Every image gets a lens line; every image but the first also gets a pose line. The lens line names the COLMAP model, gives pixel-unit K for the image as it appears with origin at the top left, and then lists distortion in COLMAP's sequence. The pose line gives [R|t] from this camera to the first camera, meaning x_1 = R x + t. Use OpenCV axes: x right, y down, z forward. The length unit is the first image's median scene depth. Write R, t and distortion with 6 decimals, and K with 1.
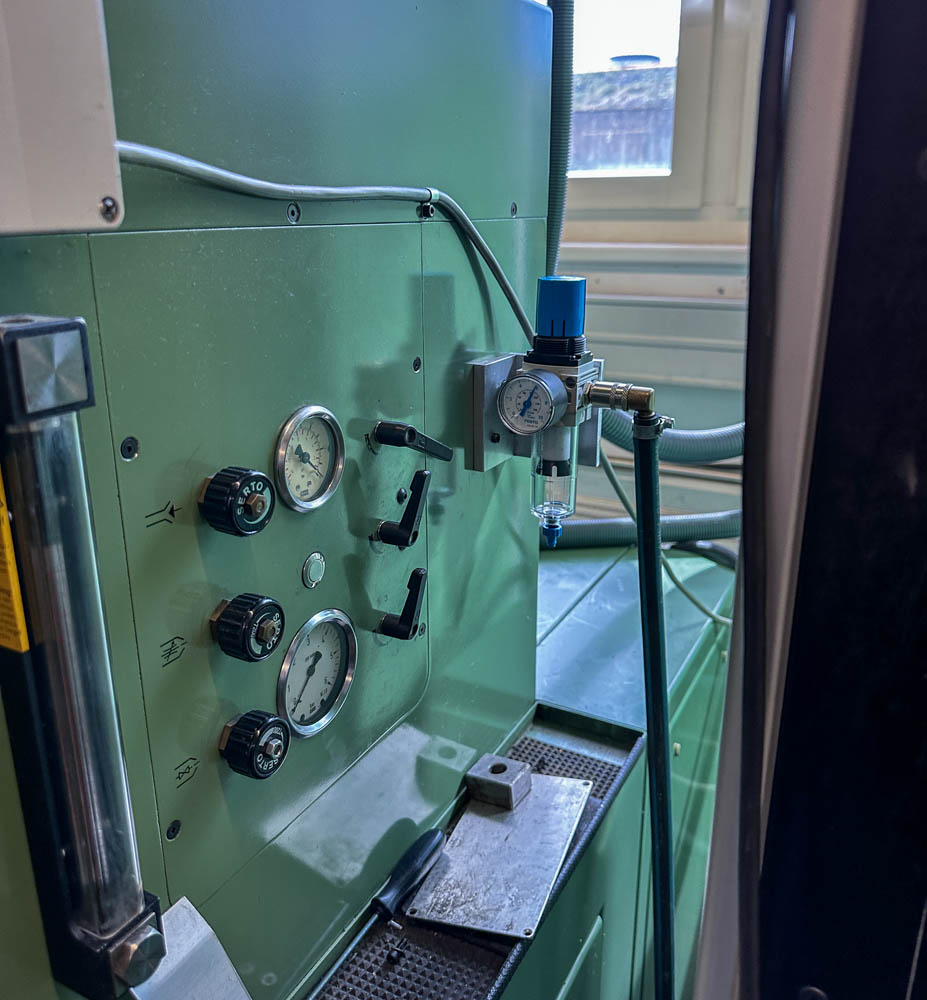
lens RADIAL K [[909.4, 0, 491.7], [0, 909.4, 498.9], [0, 0, 1]] dist [0.069302, -0.220560]
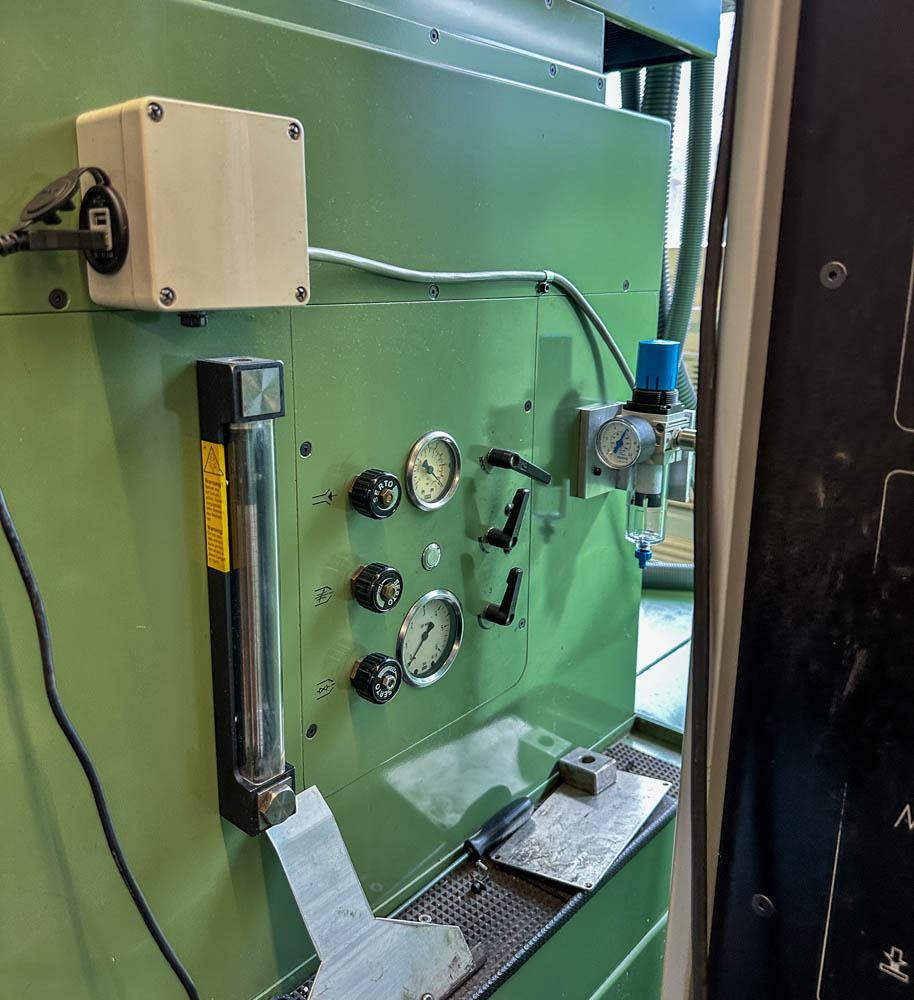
lens RADIAL K [[917.9, 0, 457.0], [0, 917.9, 500.0], [0, 0, 1]] dist [0.005557, -0.011529]
pose [[0.970179, 0.065837, -0.233276, 0.127818], [-0.079900, 0.995480, -0.051345, 0.054802], [0.228841, 0.068453, 0.971054, -0.250110]]
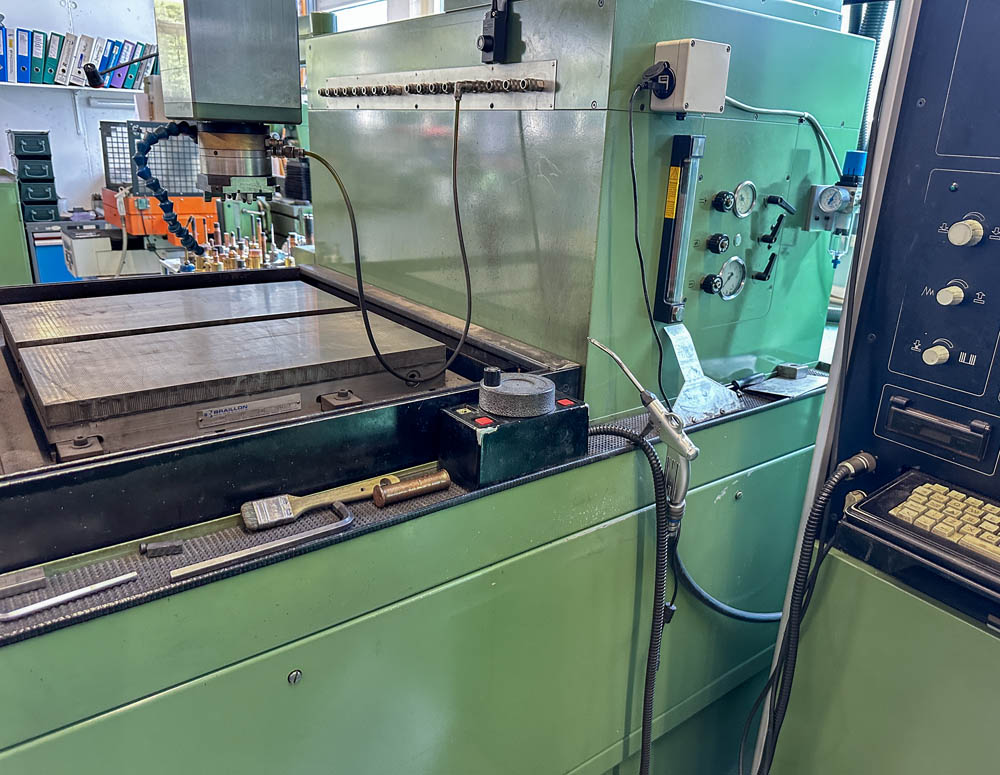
lens RADIAL K [[739.9, 0, 500.0], [0, 739.9, 387.5], [0, 0, 1]] dist [0.004409, -0.027602]
pose [[0.889939, 0.175392, -0.421007, 0.188182], [-0.173165, 0.983916, 0.043860, 0.511670], [0.421928, 0.033871, 0.905997, -1.313966]]
